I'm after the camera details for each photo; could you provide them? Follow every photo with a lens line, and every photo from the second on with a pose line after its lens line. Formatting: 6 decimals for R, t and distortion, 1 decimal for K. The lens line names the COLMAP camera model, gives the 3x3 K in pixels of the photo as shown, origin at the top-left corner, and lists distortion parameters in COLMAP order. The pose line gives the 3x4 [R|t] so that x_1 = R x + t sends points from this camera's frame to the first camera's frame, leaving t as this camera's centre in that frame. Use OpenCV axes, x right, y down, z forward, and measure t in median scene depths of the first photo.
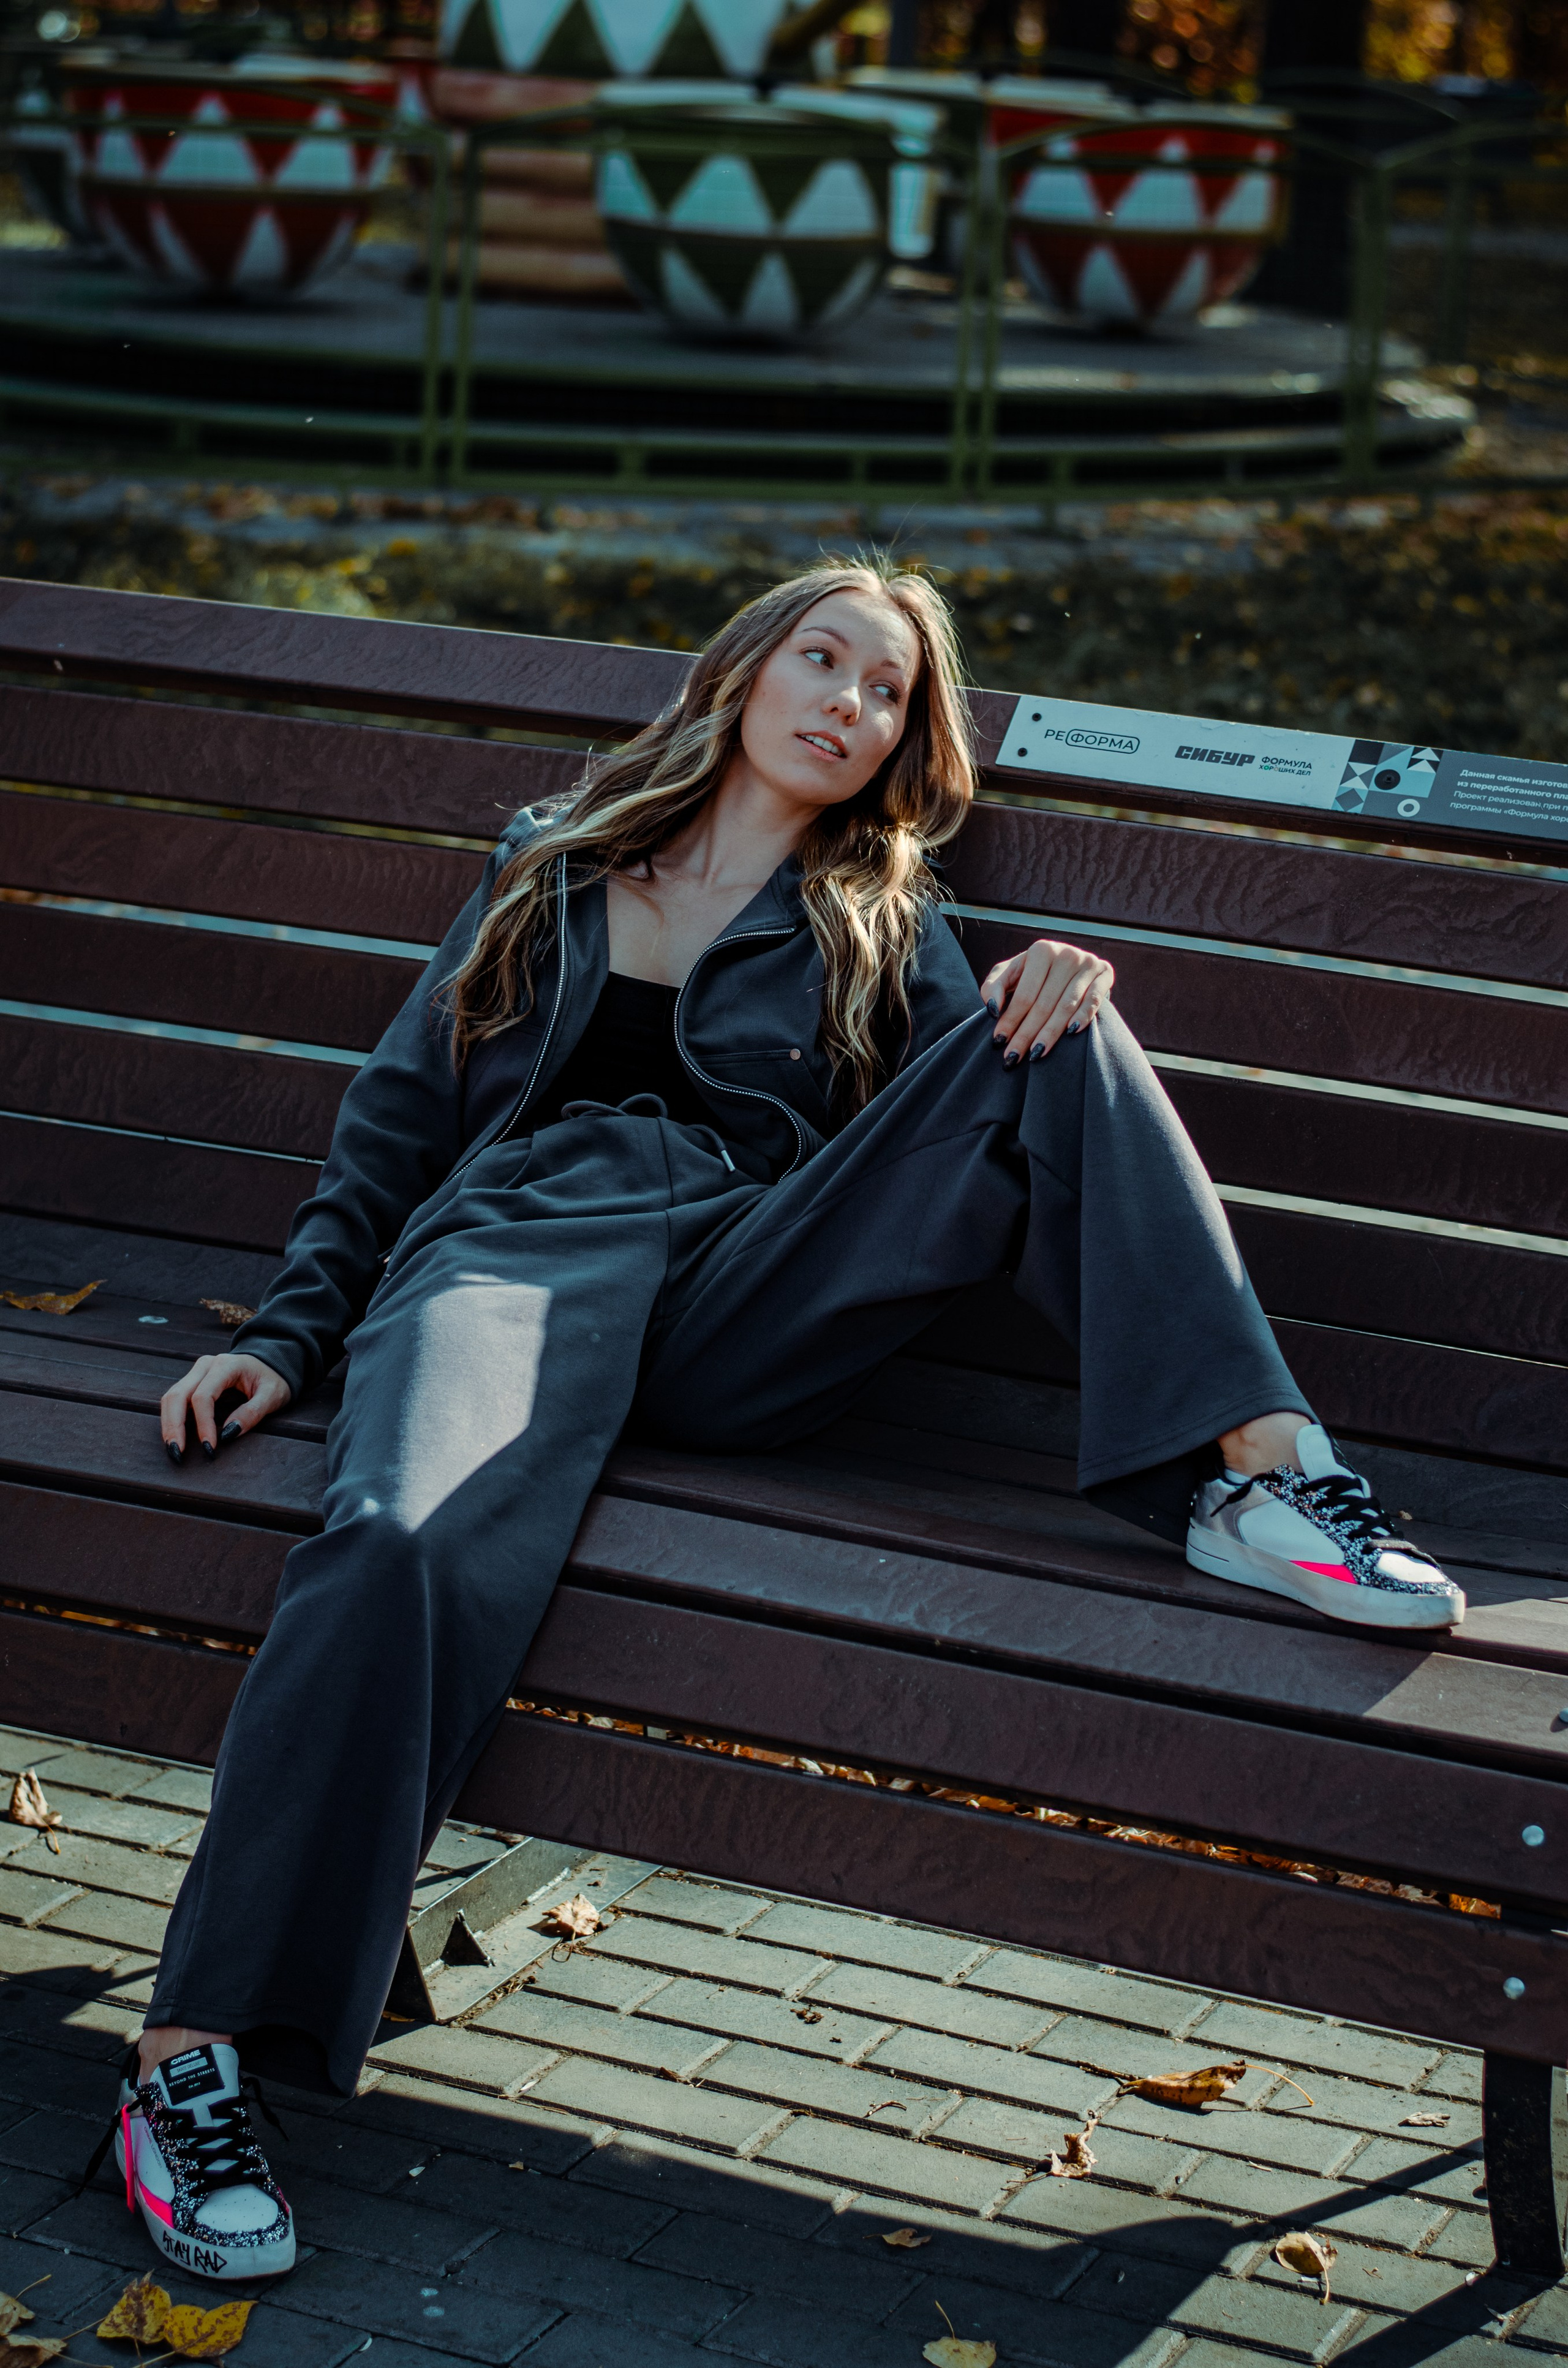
lens RADIAL K [[5130.6, 0, 784.0], [0, 5130.6, 1184.0], [0, 0, 1]] dist [-0.087461, -0.229221]
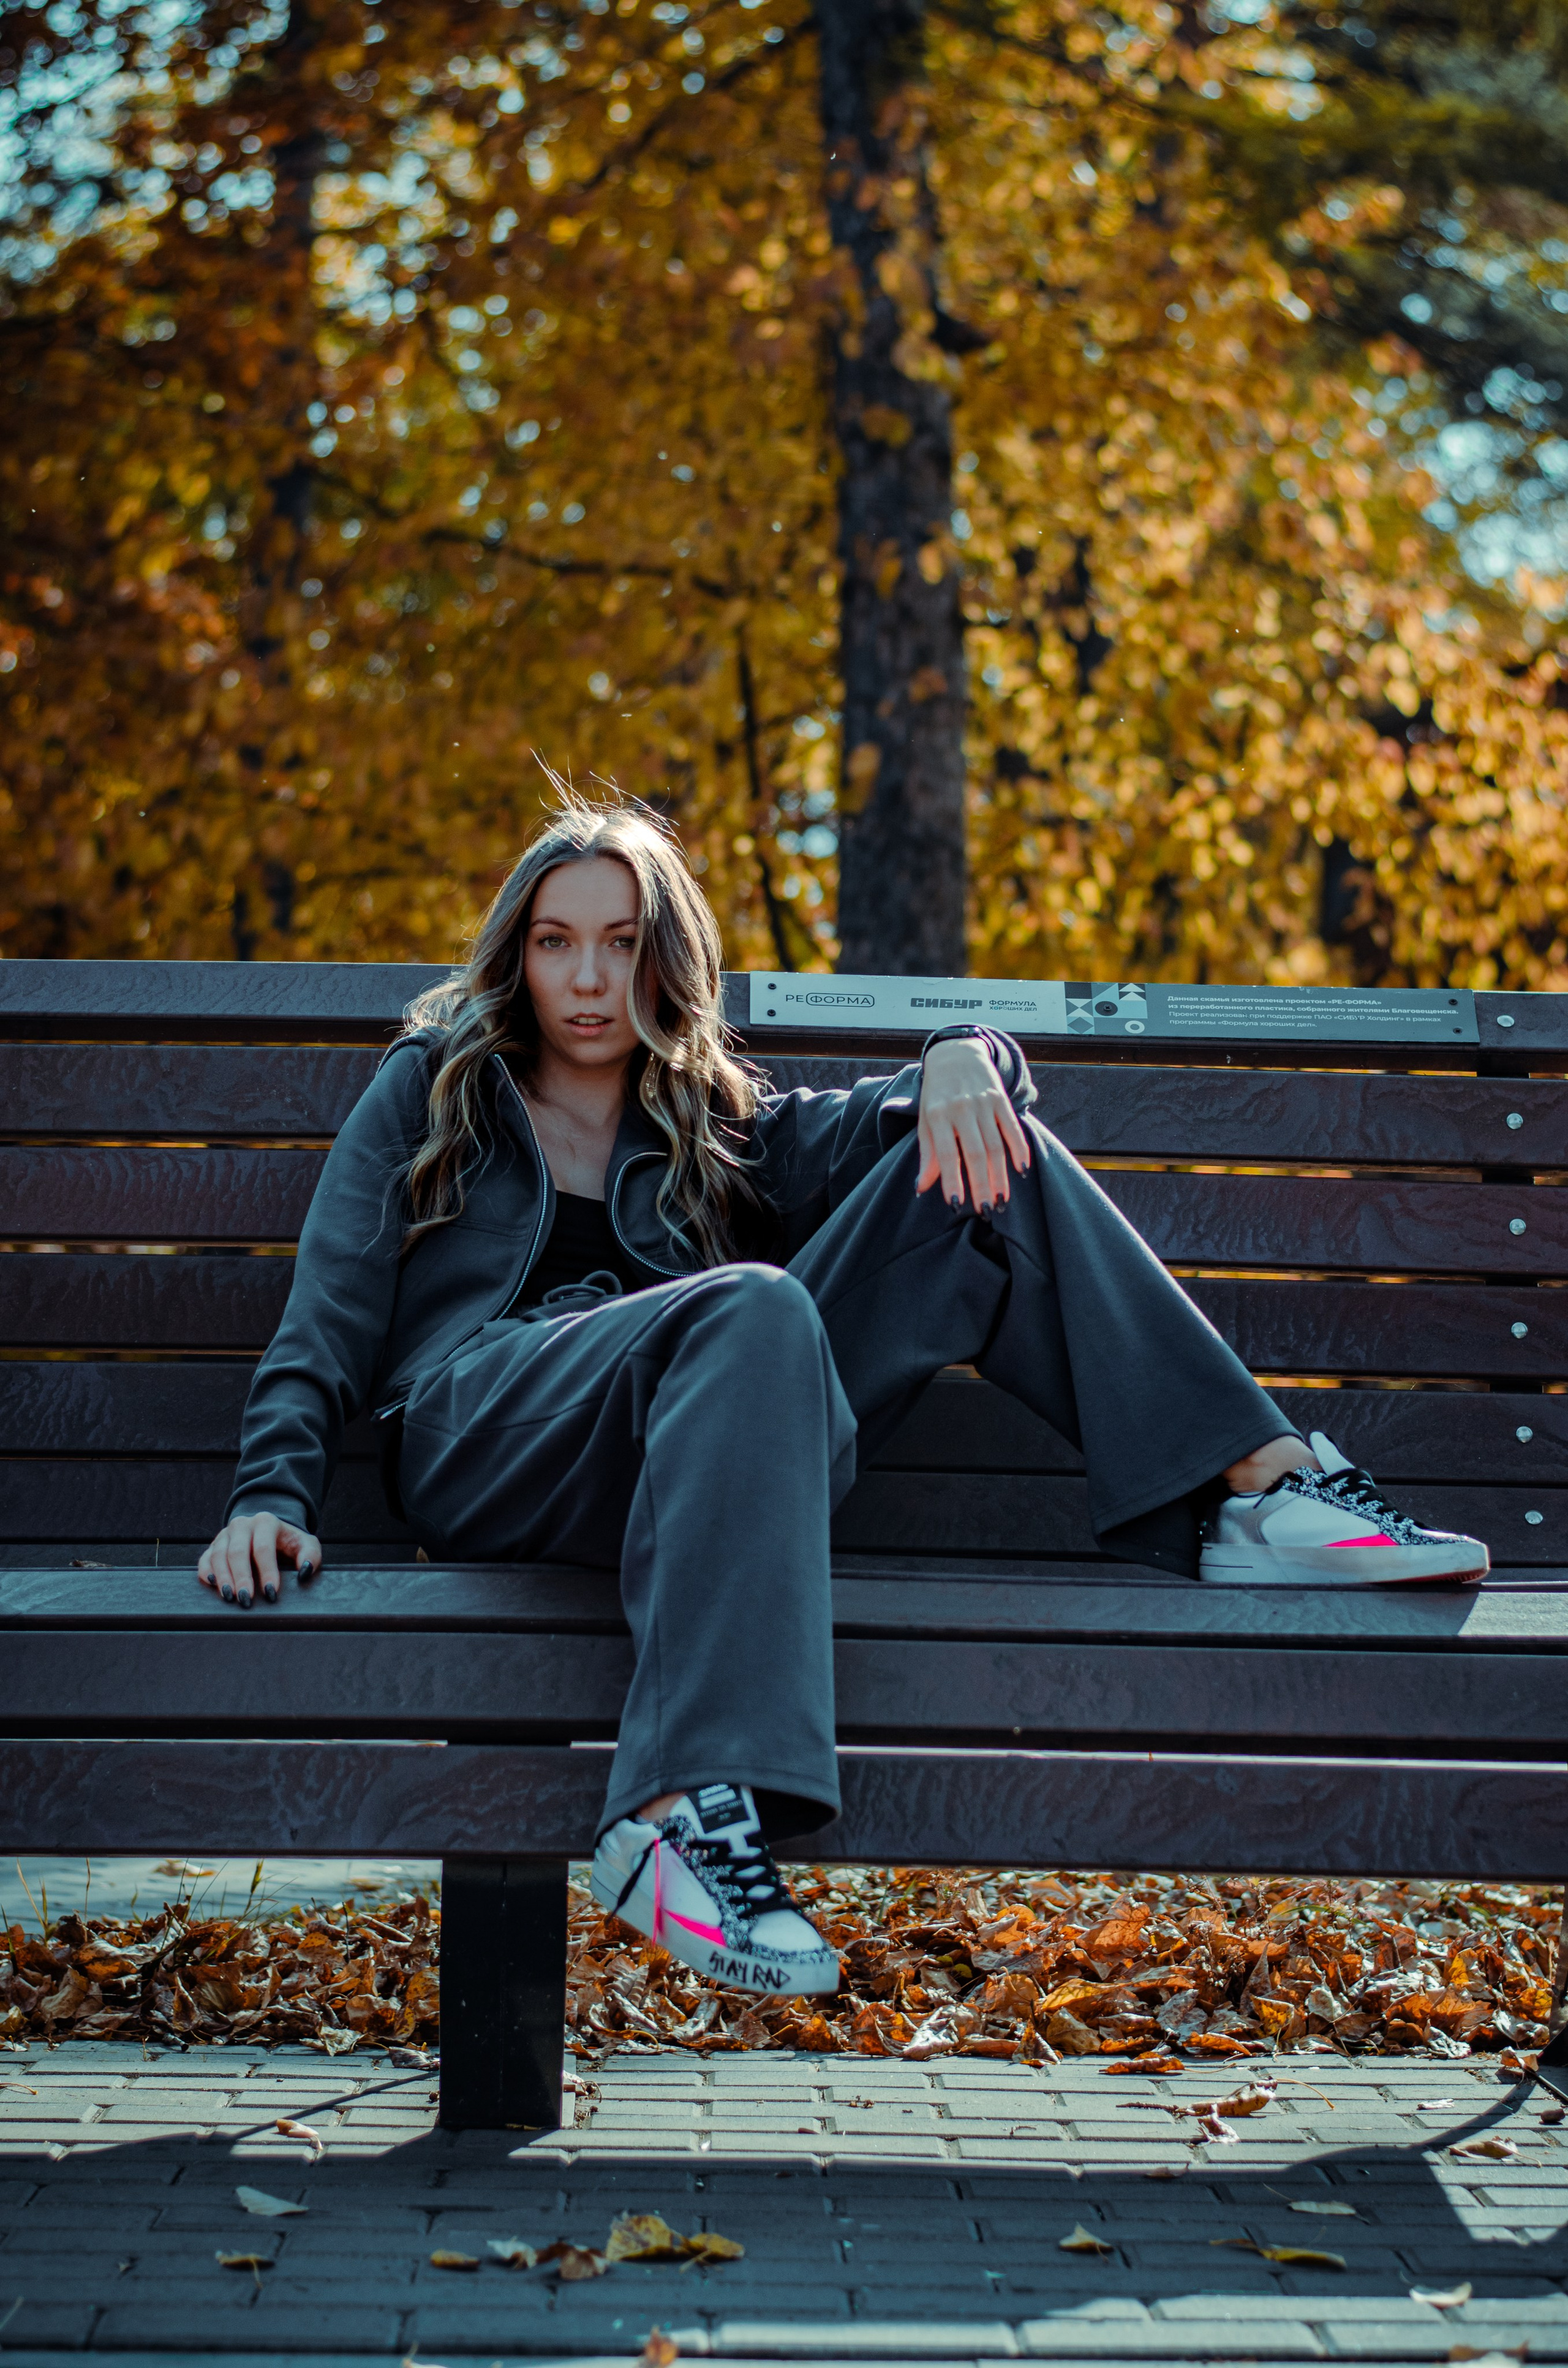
lens RADIAL K [[5130.6, 0, 784.0], [0, 5130.6, 1184.0], [0, 0, 1]] dist [-0.087461, -0.229221]
pose [[0.906814, -0.026702, 0.420684, -0.433480], [0.133802, 0.964614, -0.227192, 0.210879], [-0.399731, 0.262309, 0.878299, 0.037781]]
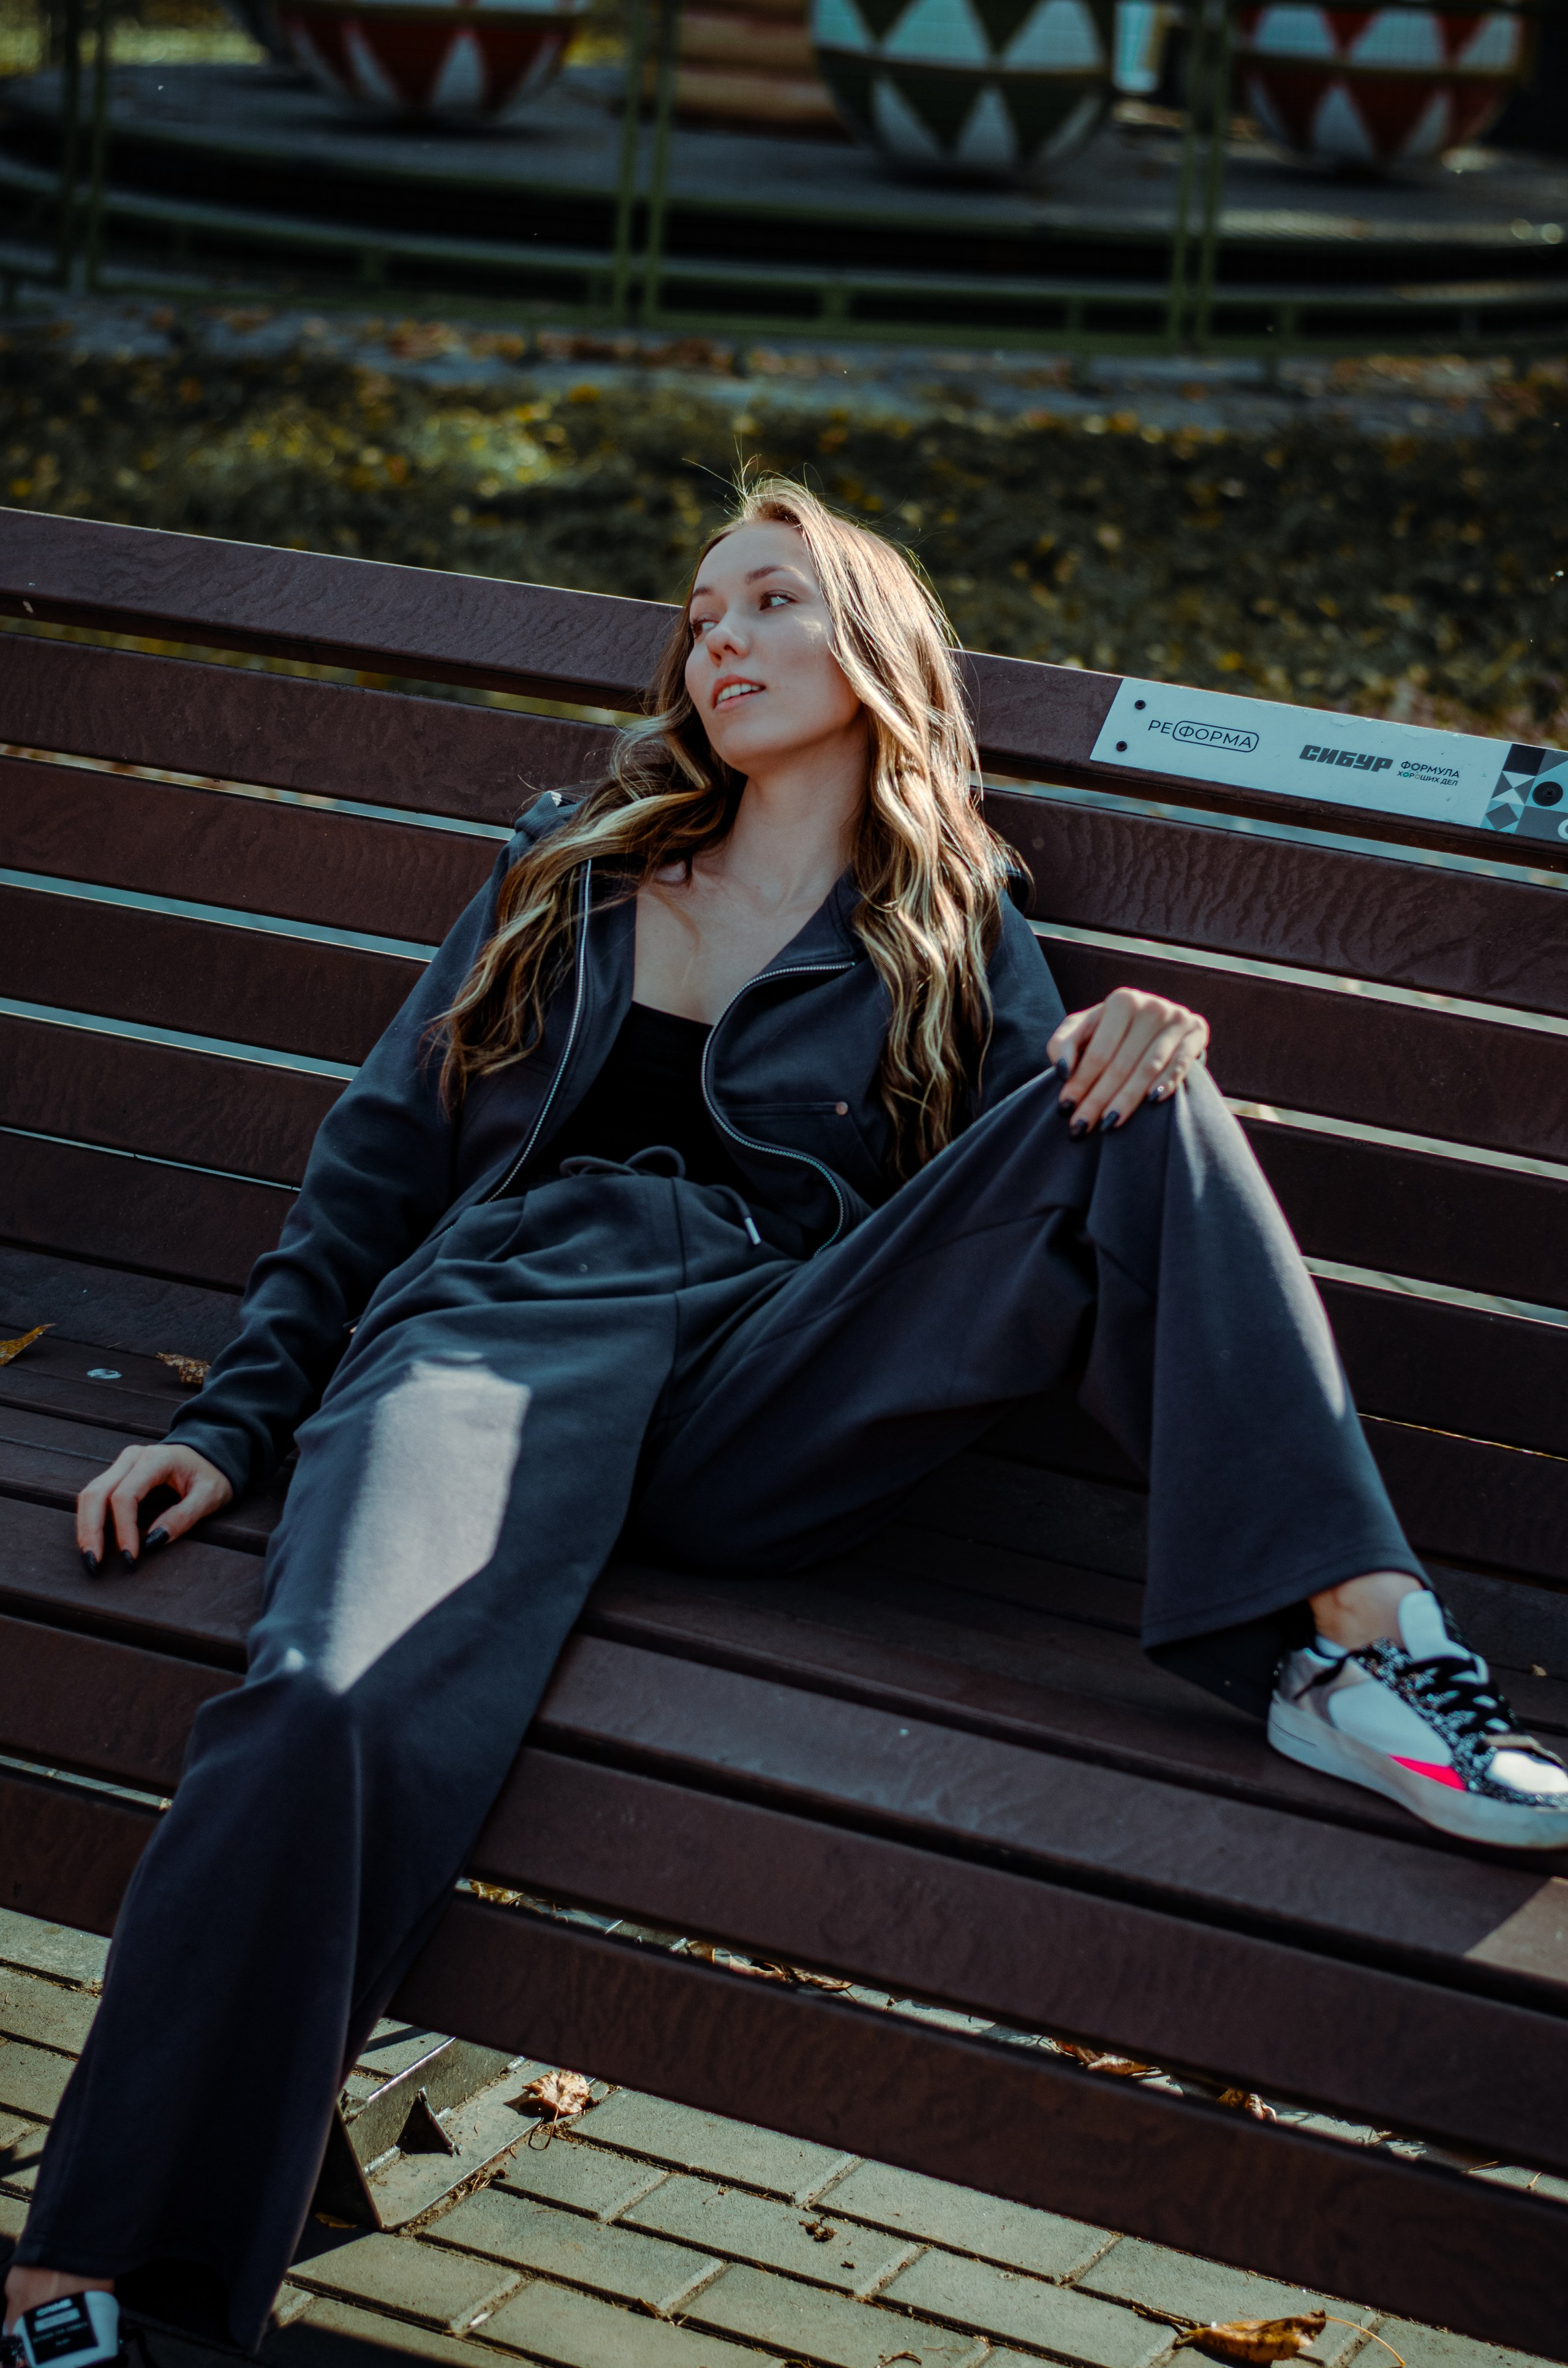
lens RADIAL K [[5163.7, 0, 784.0], [0, 5163.7, 1184.0], [0, 0, 1]] dist [-0.098909, -0.063473]
pose [[0.998666, 0.027034, -0.043995, 0.031234], [-0.025523, 0.999077, 0.034560, -0.041198], [0.044889, -0.033391, 0.998434, 0.143031]]
